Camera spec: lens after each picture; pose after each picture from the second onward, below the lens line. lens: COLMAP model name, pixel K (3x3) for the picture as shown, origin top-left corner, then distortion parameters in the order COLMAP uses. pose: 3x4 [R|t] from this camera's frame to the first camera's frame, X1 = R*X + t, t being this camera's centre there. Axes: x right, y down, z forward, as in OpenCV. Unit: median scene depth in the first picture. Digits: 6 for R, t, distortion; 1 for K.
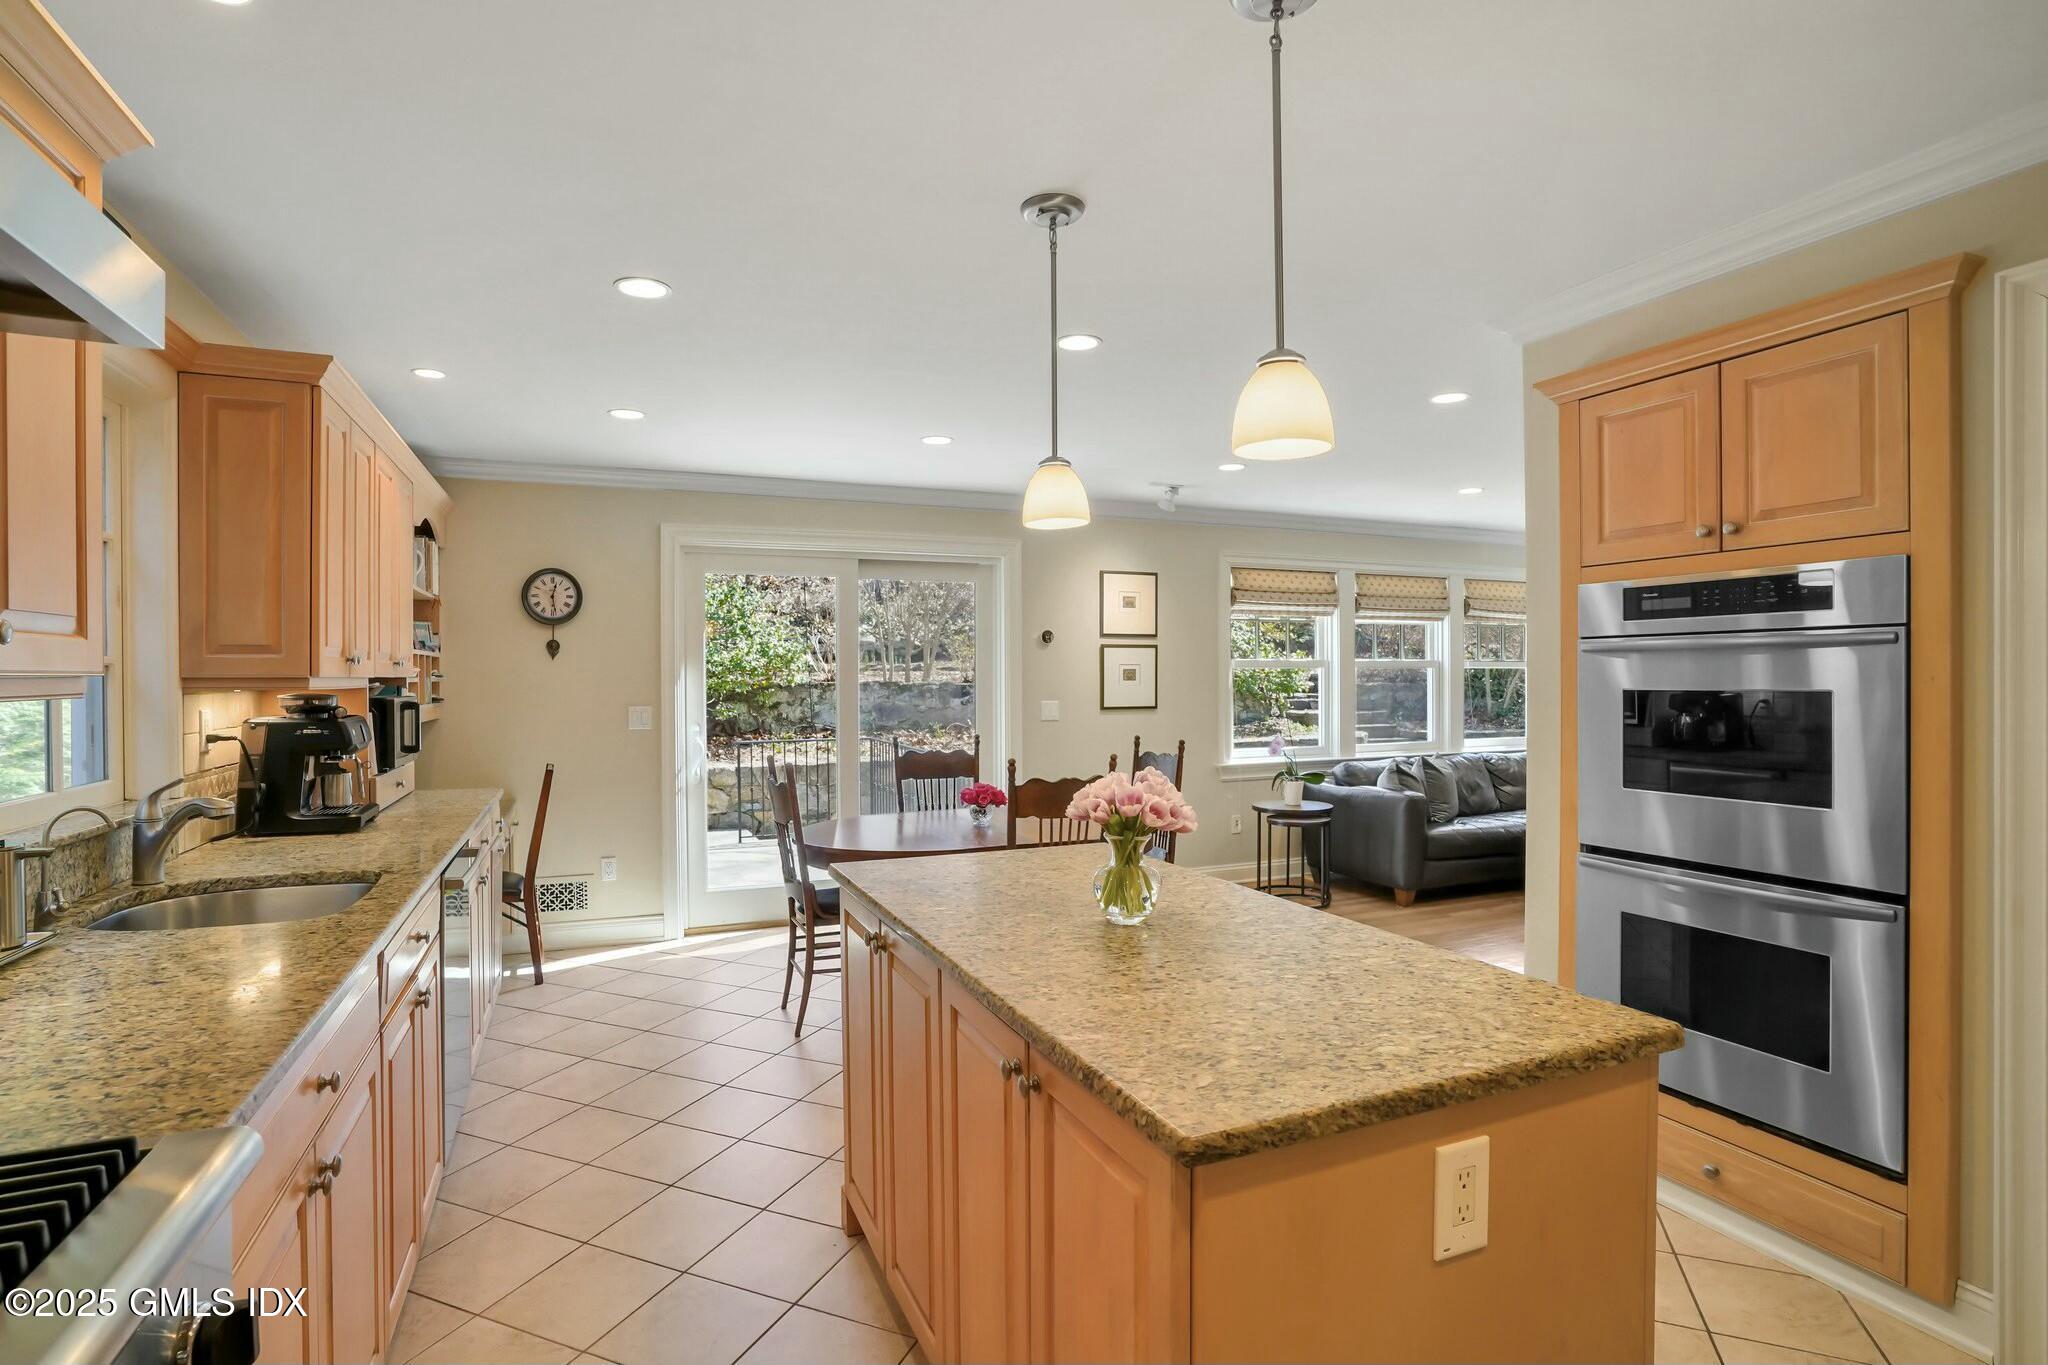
lens RADIAL K [[1030.7, 0, 1011.0], [0, 1030.7, 676.7], [0, 0, 1]] dist [-0.047620, 0.004607]
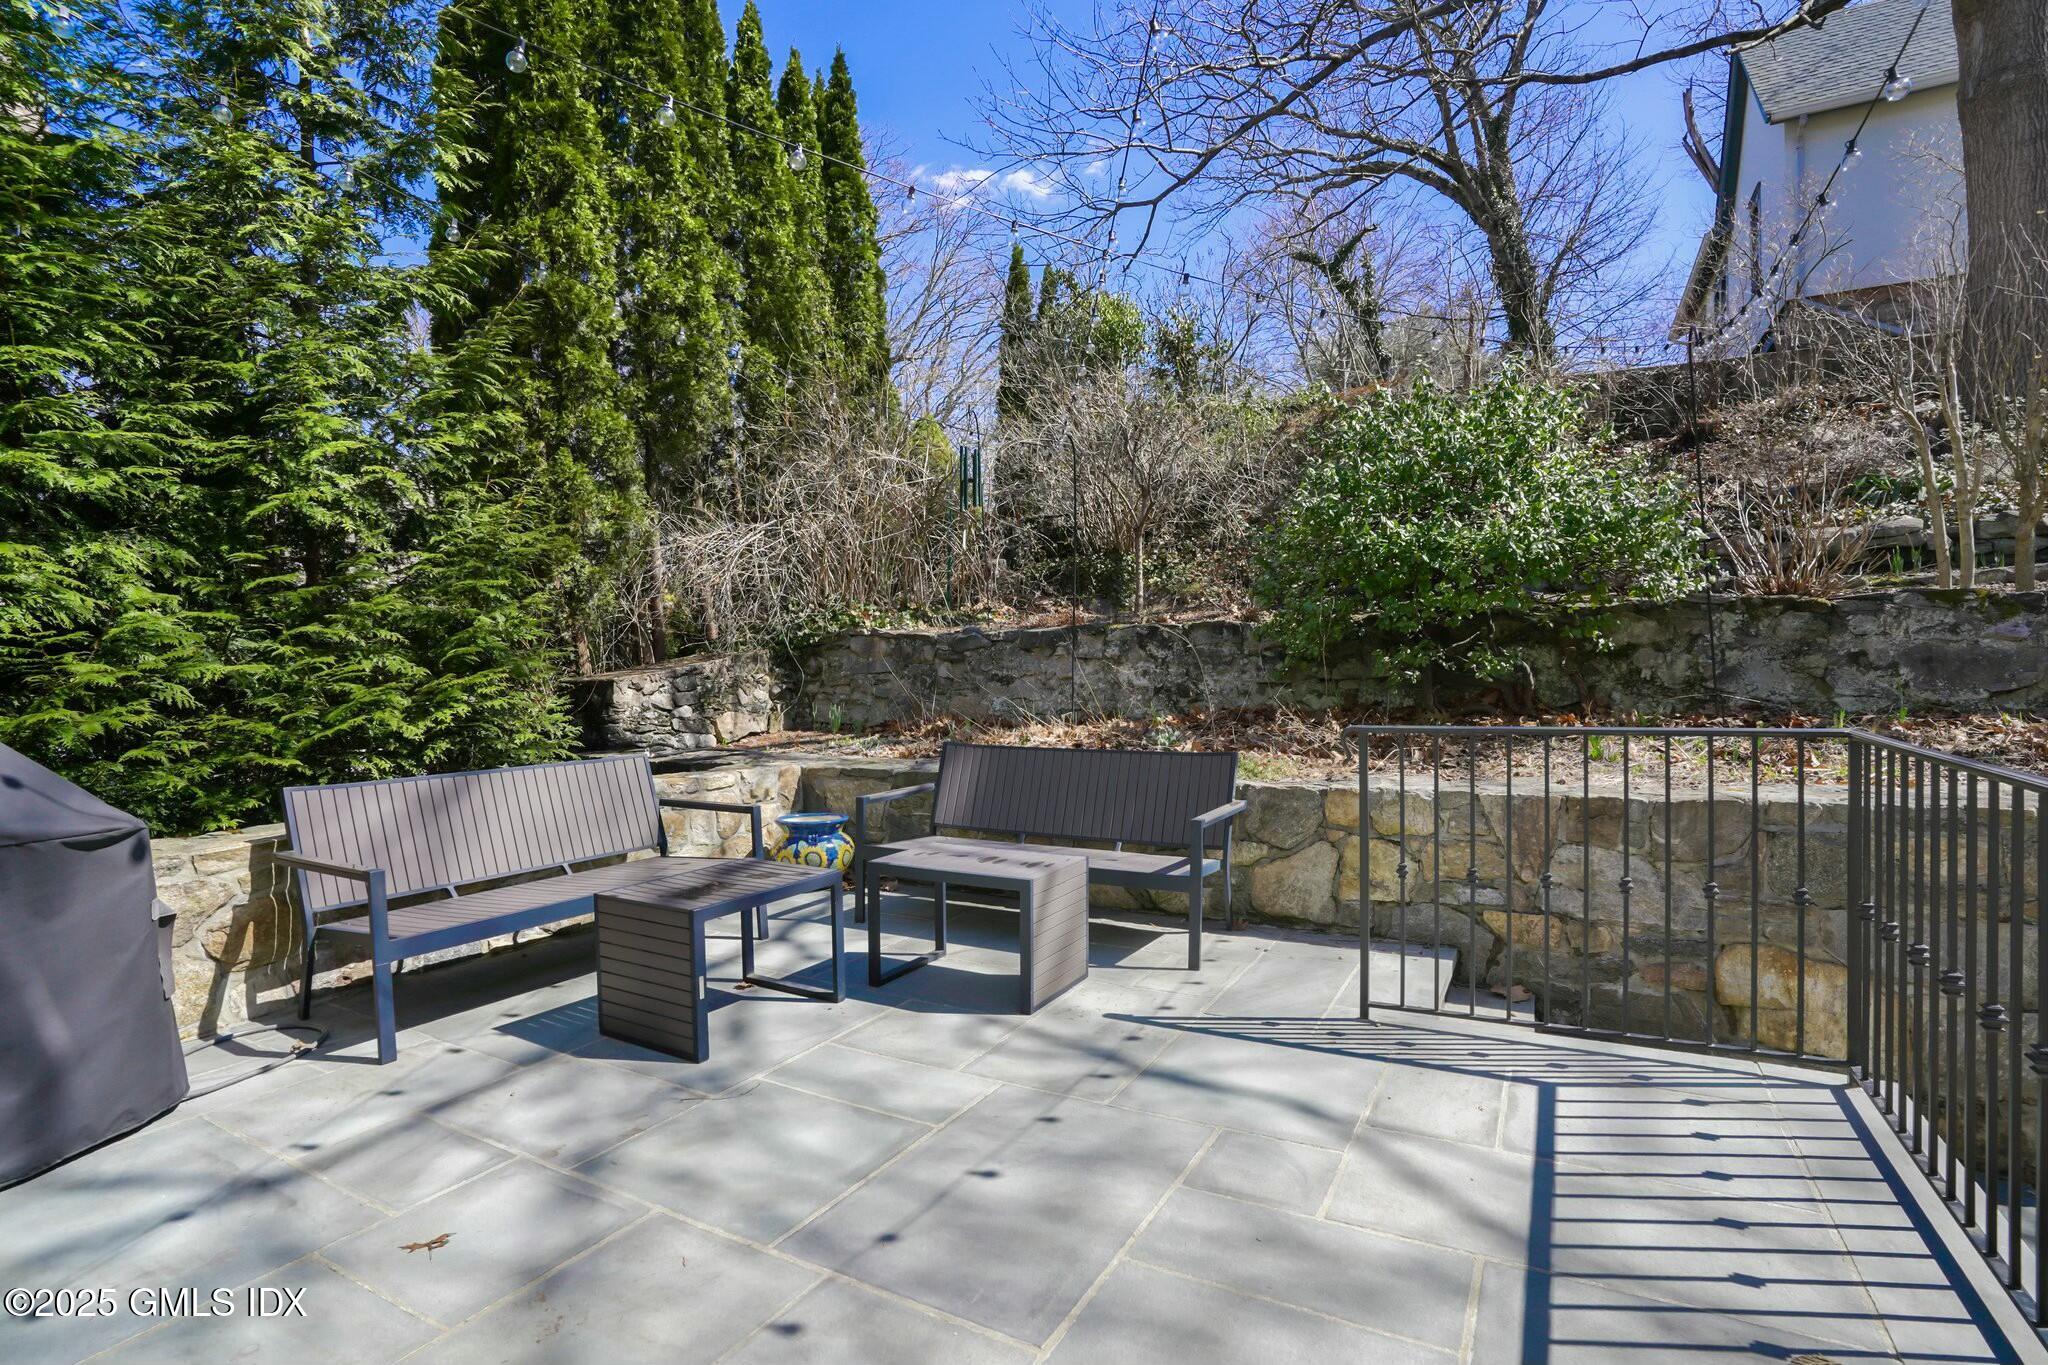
lens RADIAL K [[1003.7, 0, 1028.0], [0, 1003.7, 670.1], [0, 0, 1]] dist [-0.041752, 0.010946]
pose [[0.628957, 0.000022, -0.777440, -0.204215], [0.009490, 0.999925, 0.007706, 0.113518], [0.777382, -0.012224, 0.628910, 1.943186]]
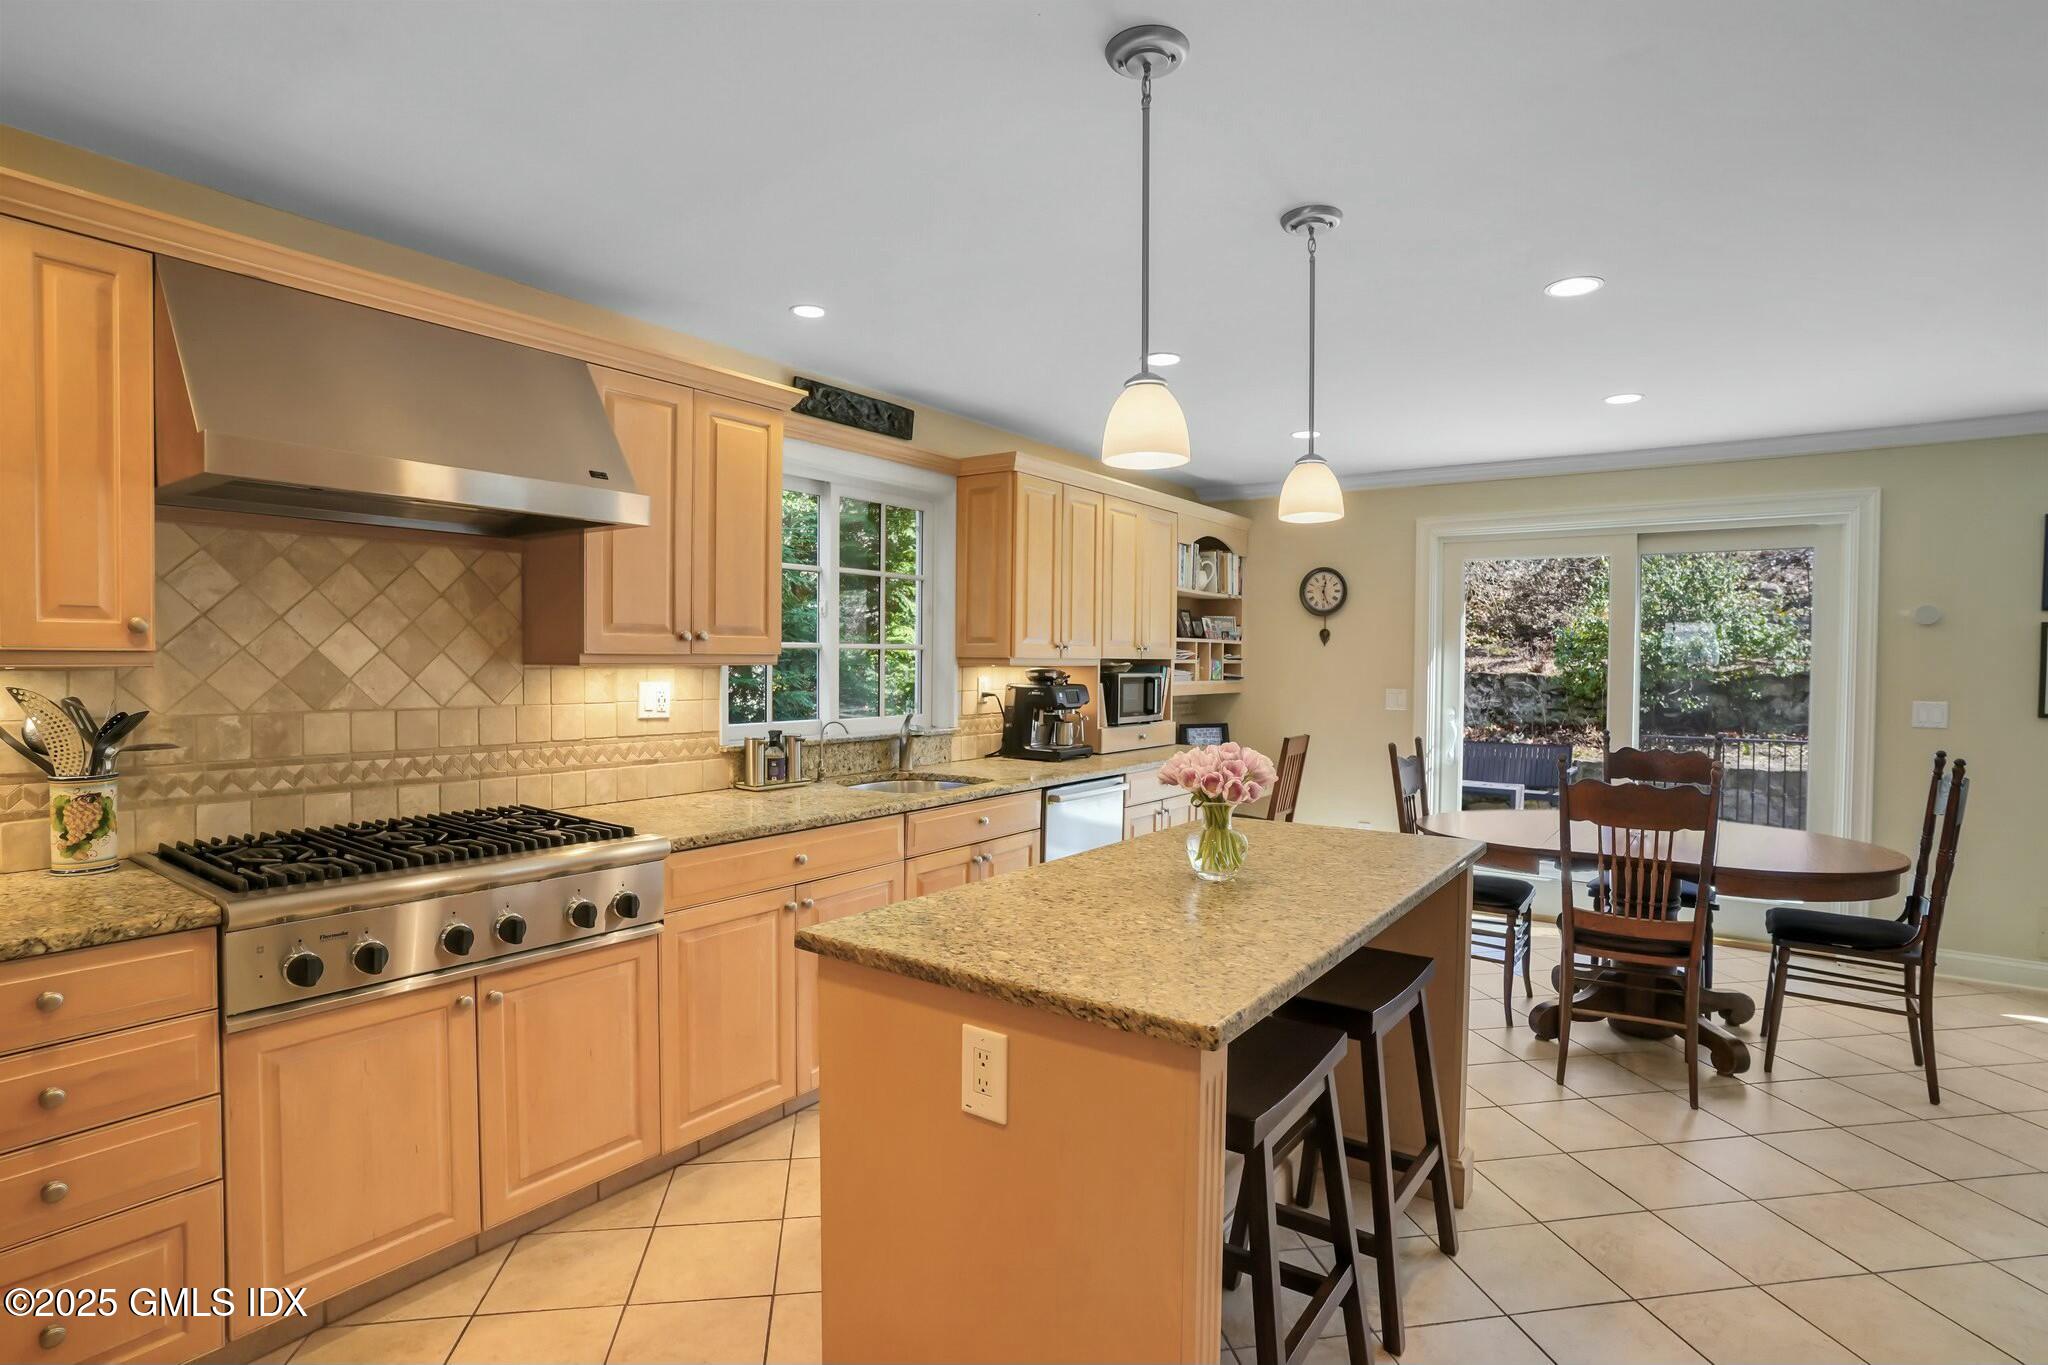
lens RADIAL K [[1030.7, 0, 1013.9], [0, 1030.7, 679.3], [0, 0, 1]] dist [-0.047620, 0.004607]
pose [[0.518673, 0.024895, -0.854610, 0.588999], [-0.011213, 0.999688, 0.022316, -0.001352], [0.854899, -0.001991, 0.518791, 0.141901]]
